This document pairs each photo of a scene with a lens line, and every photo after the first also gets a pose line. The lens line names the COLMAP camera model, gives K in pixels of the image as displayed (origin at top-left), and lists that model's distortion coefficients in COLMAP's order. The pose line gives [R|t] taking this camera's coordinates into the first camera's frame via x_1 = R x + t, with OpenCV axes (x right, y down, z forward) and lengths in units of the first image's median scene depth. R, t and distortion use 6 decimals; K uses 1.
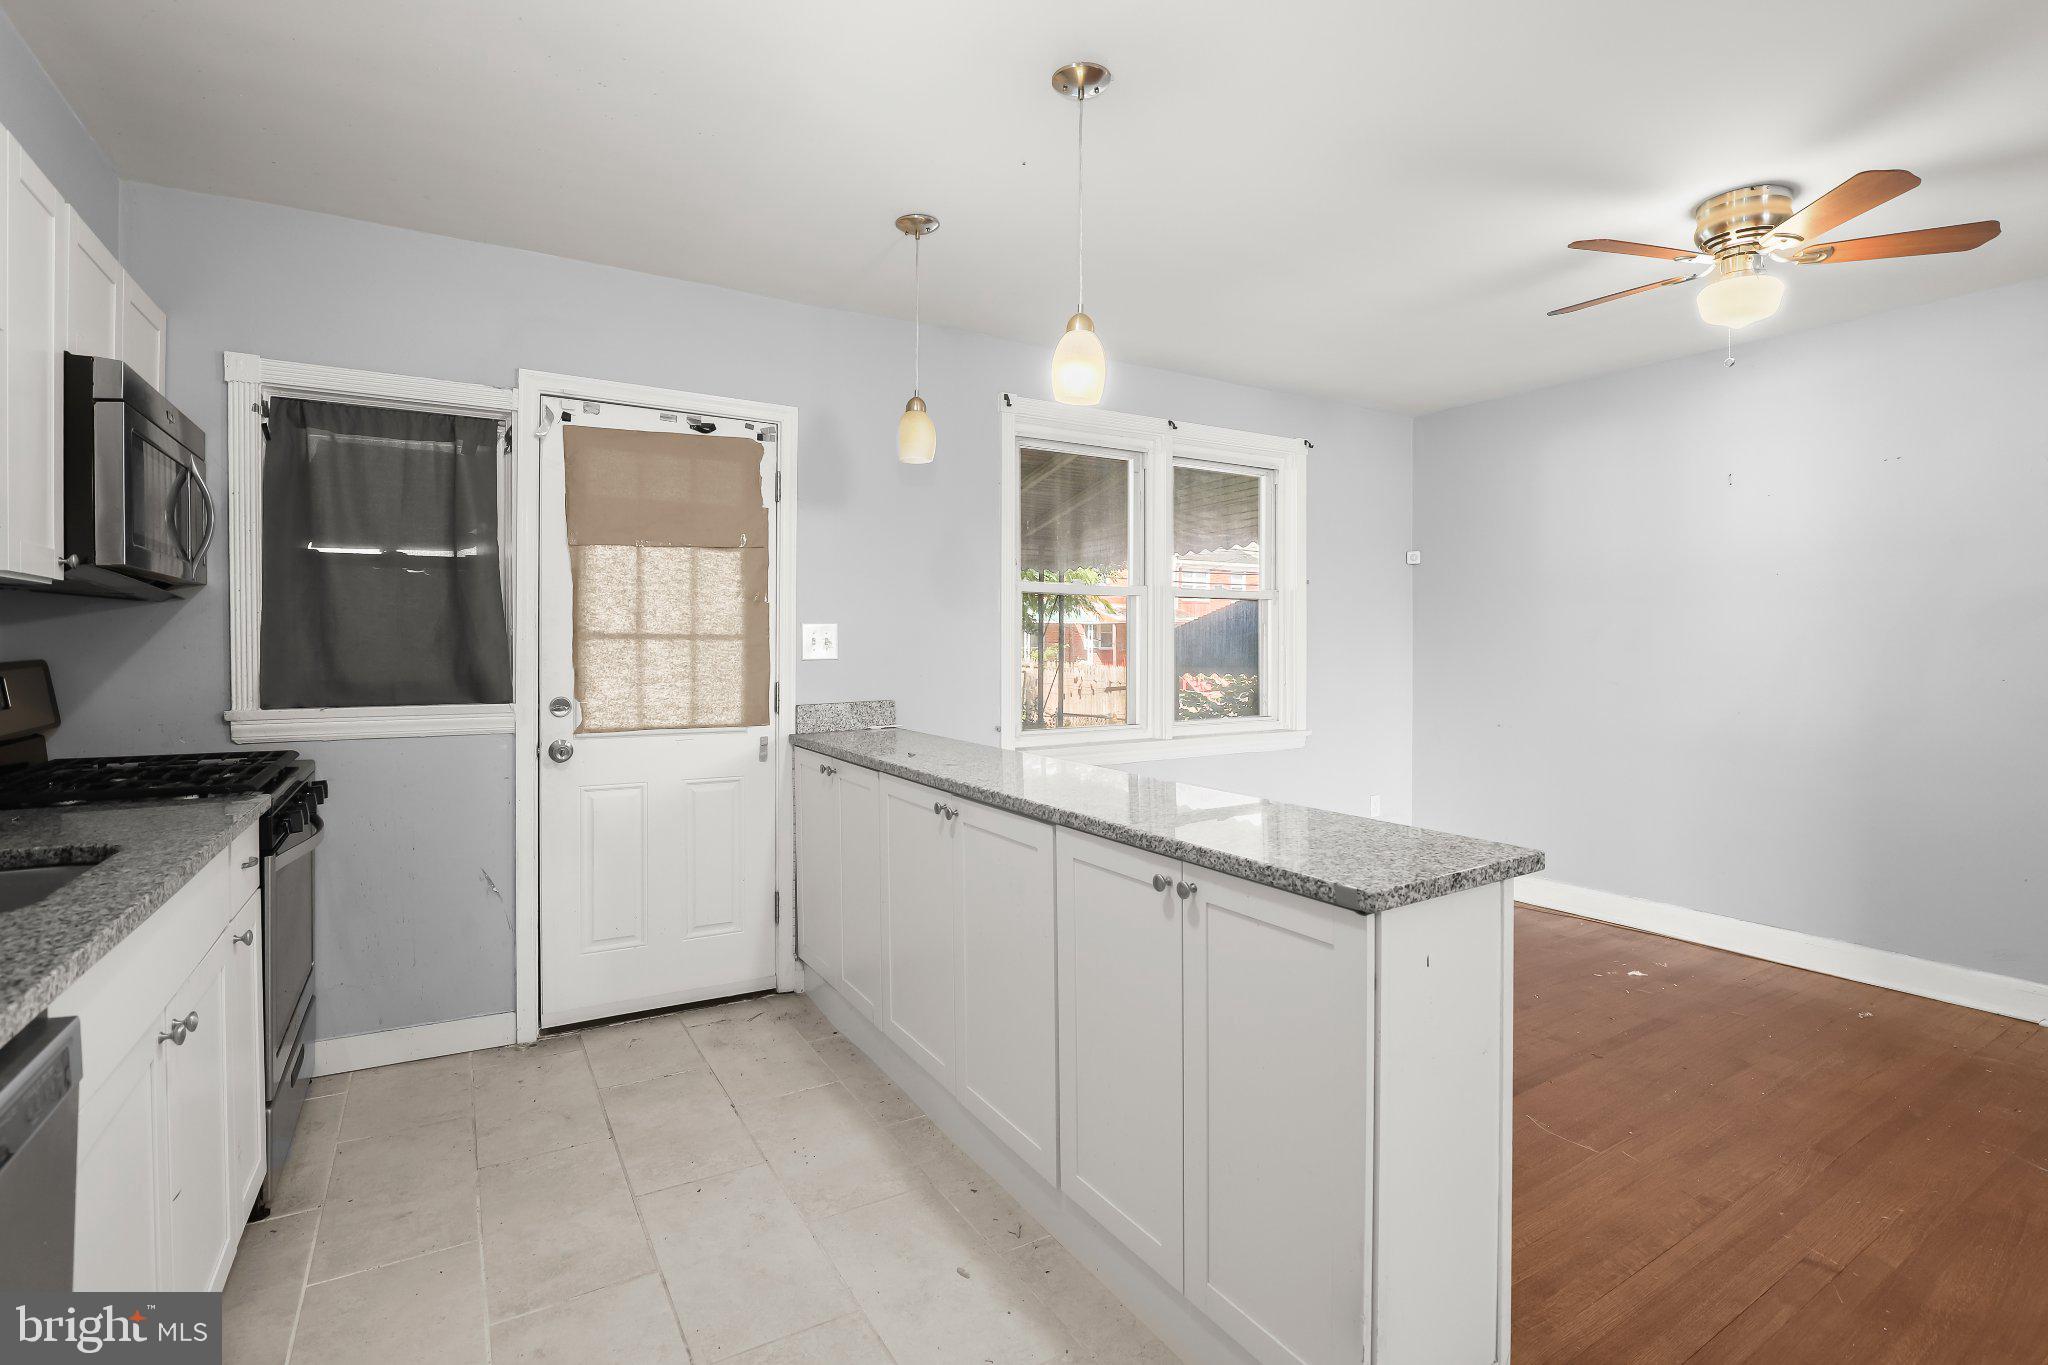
lens RADIAL K [[960.7, 0, 1026.4], [0, 960.7, 646.0], [0, 0, 1]] dist [-0.037429, 0.006335]
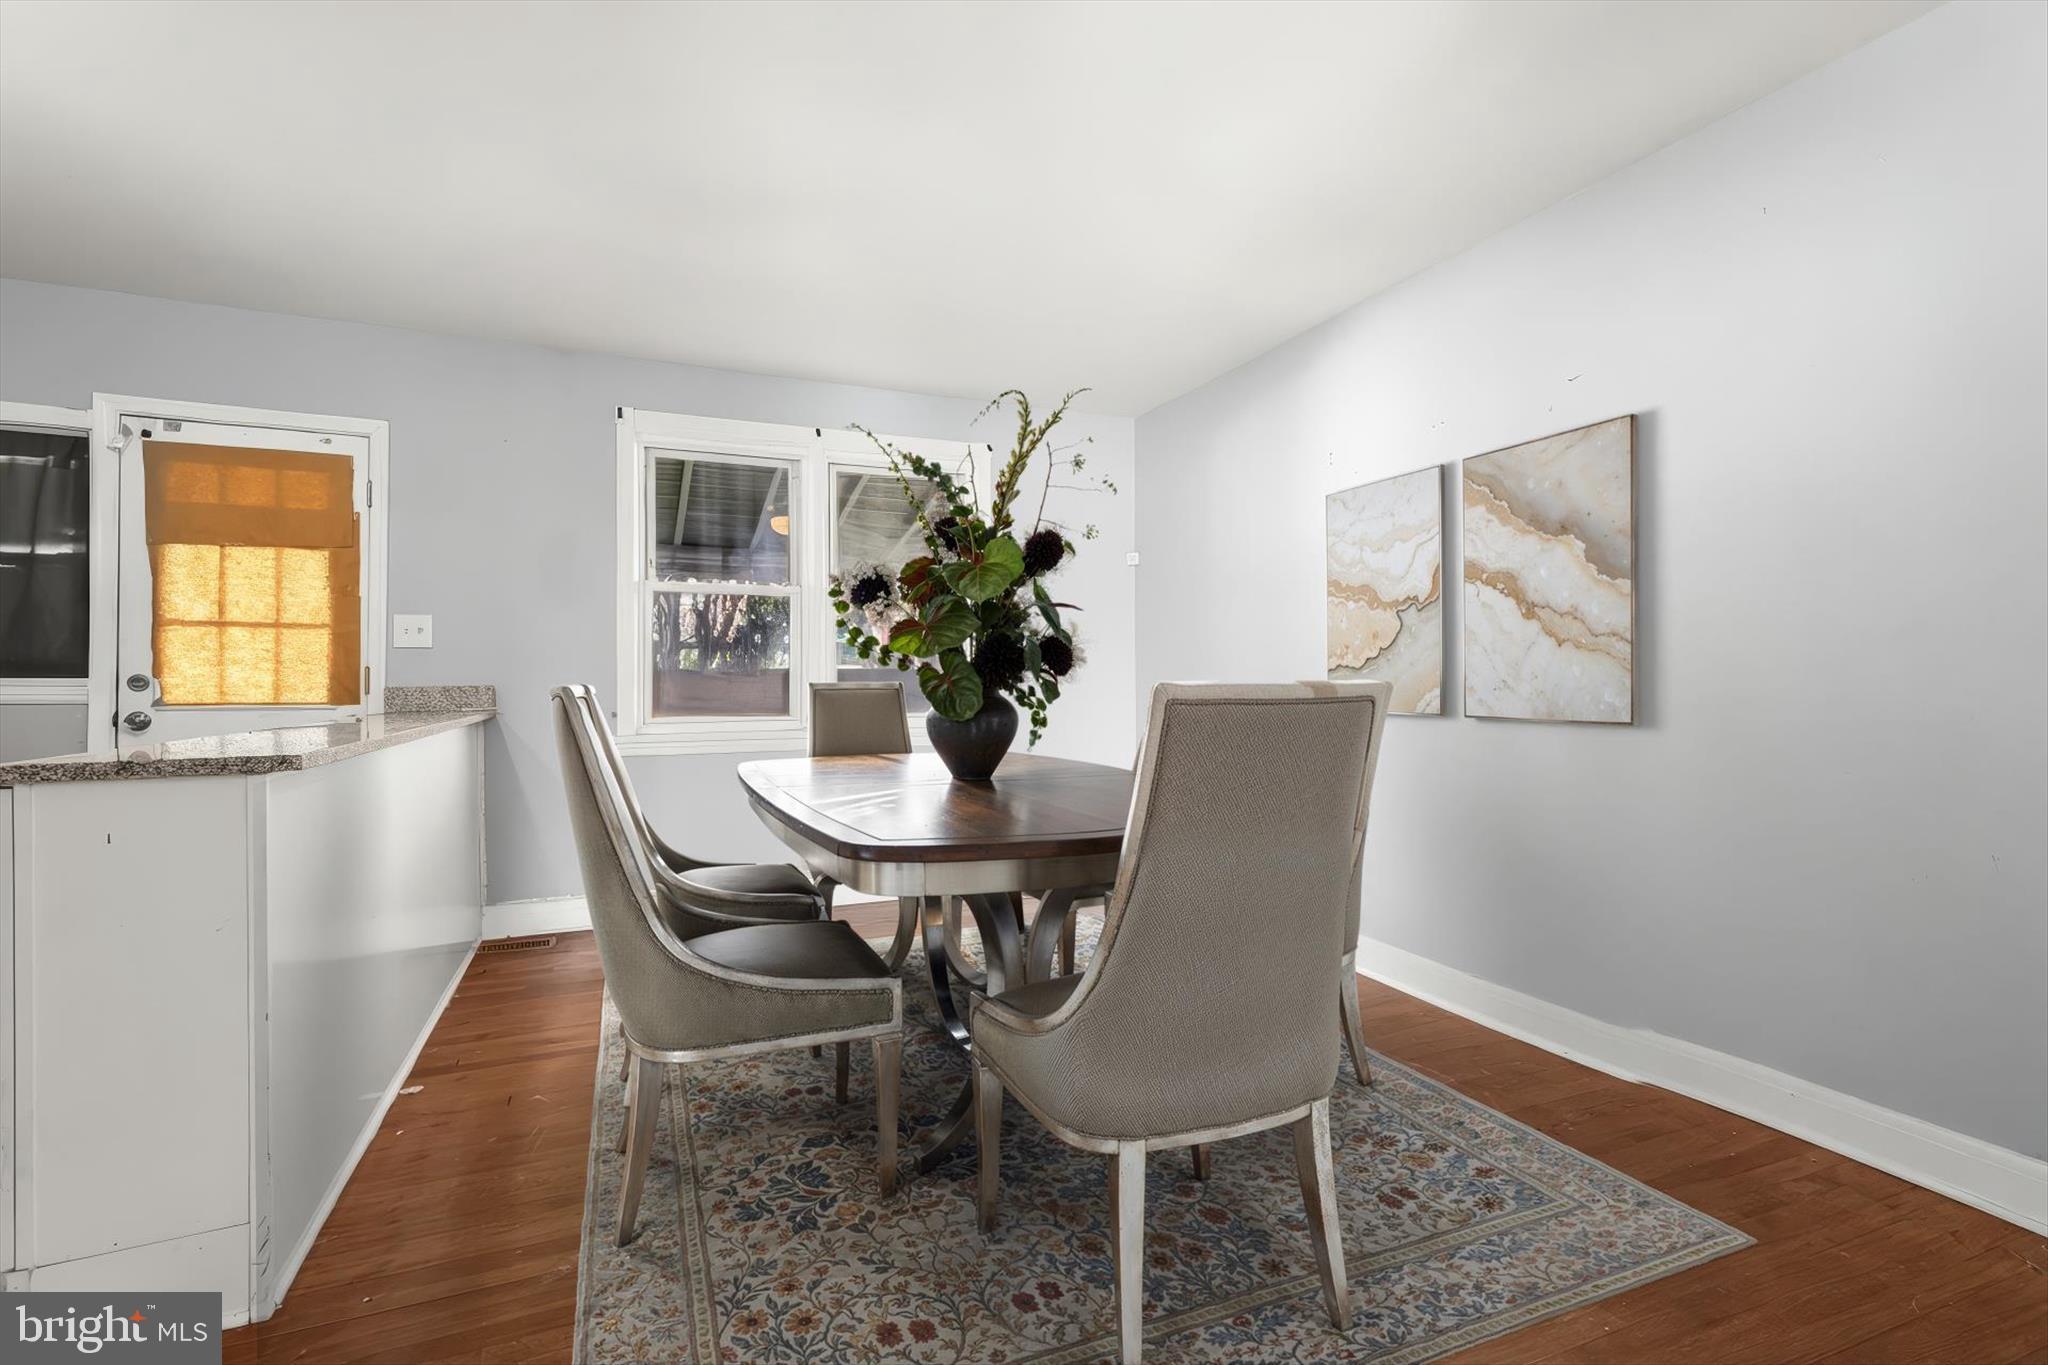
lens RADIAL K [[938.2, 0, 1026.2], [0, 938.2, 674.7], [0, 0, 1]] dist [0.013247, -0.002688]
pose [[0.989650, -0.002357, -0.143485, 0.757699], [0.001046, 0.999957, -0.009213, 0.066354], [0.143500, 0.008968, 0.989610, 0.010174]]
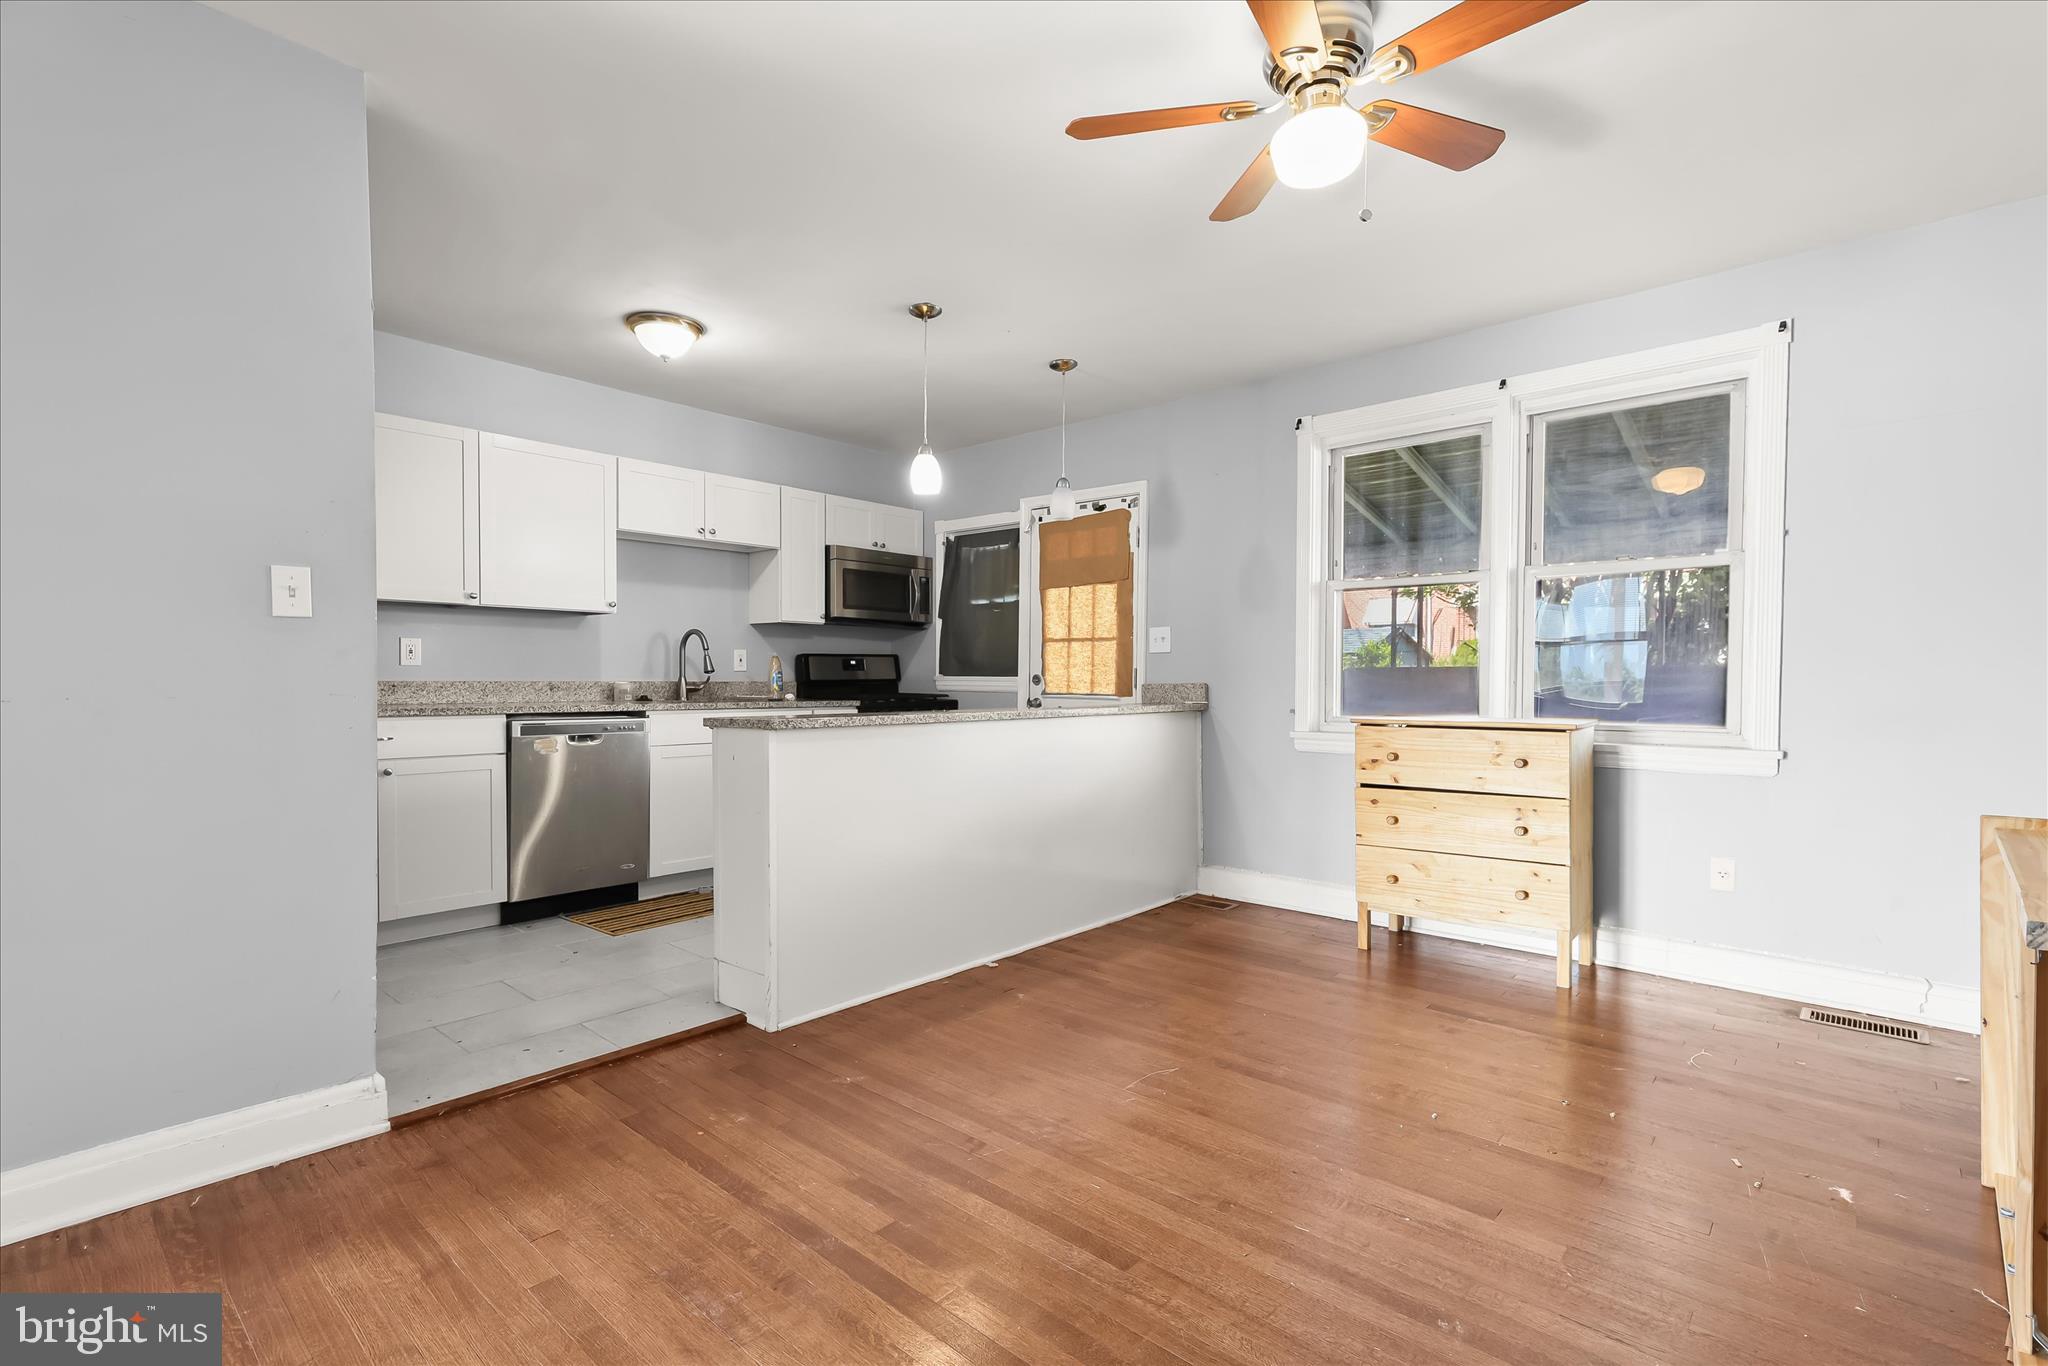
lens RADIAL K [[938.2, 0, 1039.5], [0, 938.2, 700.8], [0, 0, 1]] dist [0.013247, -0.002688]
pose [[0.294181, 0.020921, -0.955521, 1.246507], [-0.008436, 0.999778, 0.019292, 0.070560], [0.955713, 0.002385, 0.294292, 0.479398]]
